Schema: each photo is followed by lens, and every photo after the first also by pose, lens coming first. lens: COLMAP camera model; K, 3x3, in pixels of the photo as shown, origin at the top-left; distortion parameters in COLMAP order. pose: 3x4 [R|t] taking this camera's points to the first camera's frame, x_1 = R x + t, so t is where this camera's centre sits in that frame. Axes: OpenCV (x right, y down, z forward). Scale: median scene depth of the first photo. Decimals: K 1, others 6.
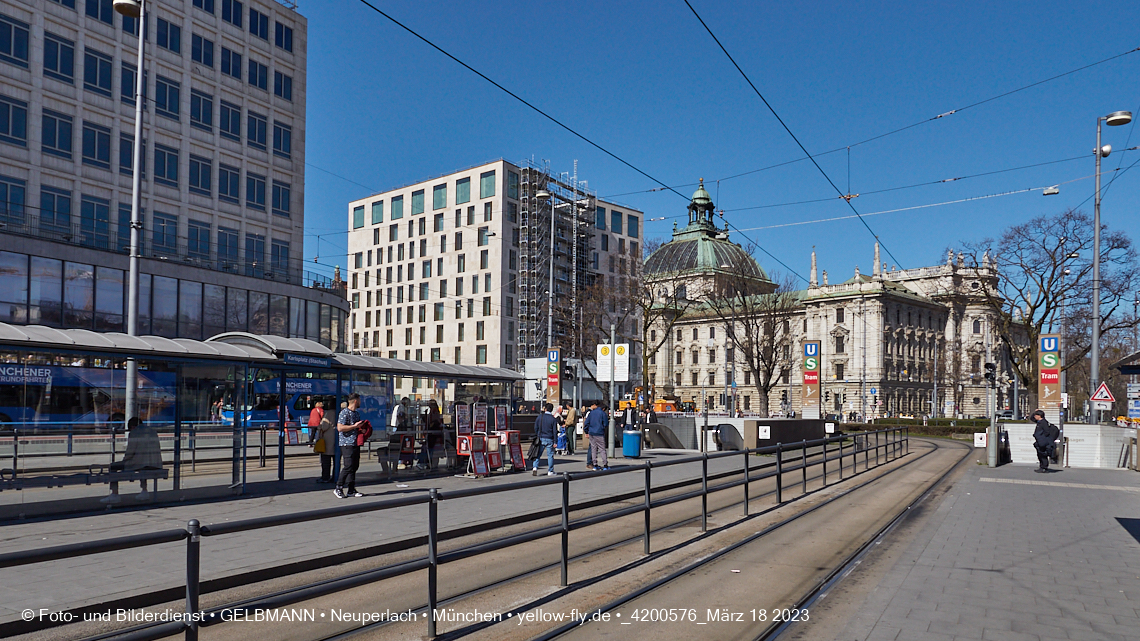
lens RADIAL K [[922.8, 0, 554.1], [0, 922.8, 384.4], [0, 0, 1]] dist [-0.002025, 0.023583]
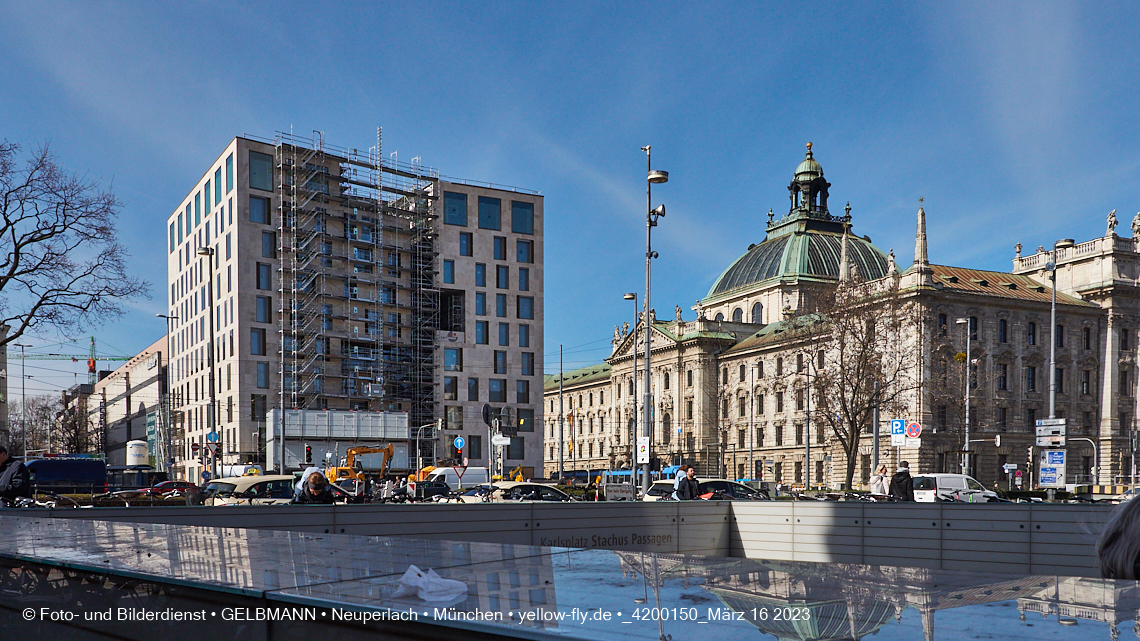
lens RADIAL K [[1123.8, 0, 573.4], [0, 1123.8, 532.4], [0, 0, 1]] dist [0.010841, 0.000000]
pose [[0.939067, 0.003118, -0.343719, 0.468356], [0.018992, 0.997961, 0.060939, 0.014890], [0.343208, -0.063754, 0.937093, 0.240828]]
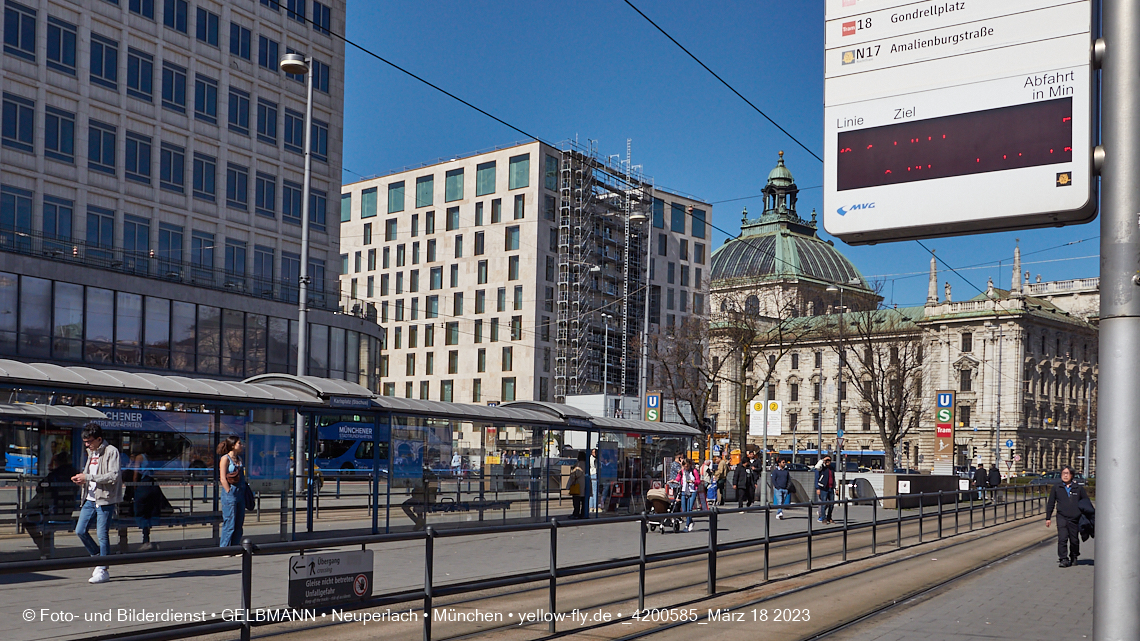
lens RADIAL K [[1338.0, 0, 543.5], [0, 1338.0, 441.6], [0, 0, 1]] dist [0.003467, 0.000000]
pose [[0.999929, 0.011870, -0.000541, -0.046437], [-0.011862, 0.999845, 0.013025, -0.003464], [0.000696, -0.013017, 0.999915, -0.129519]]
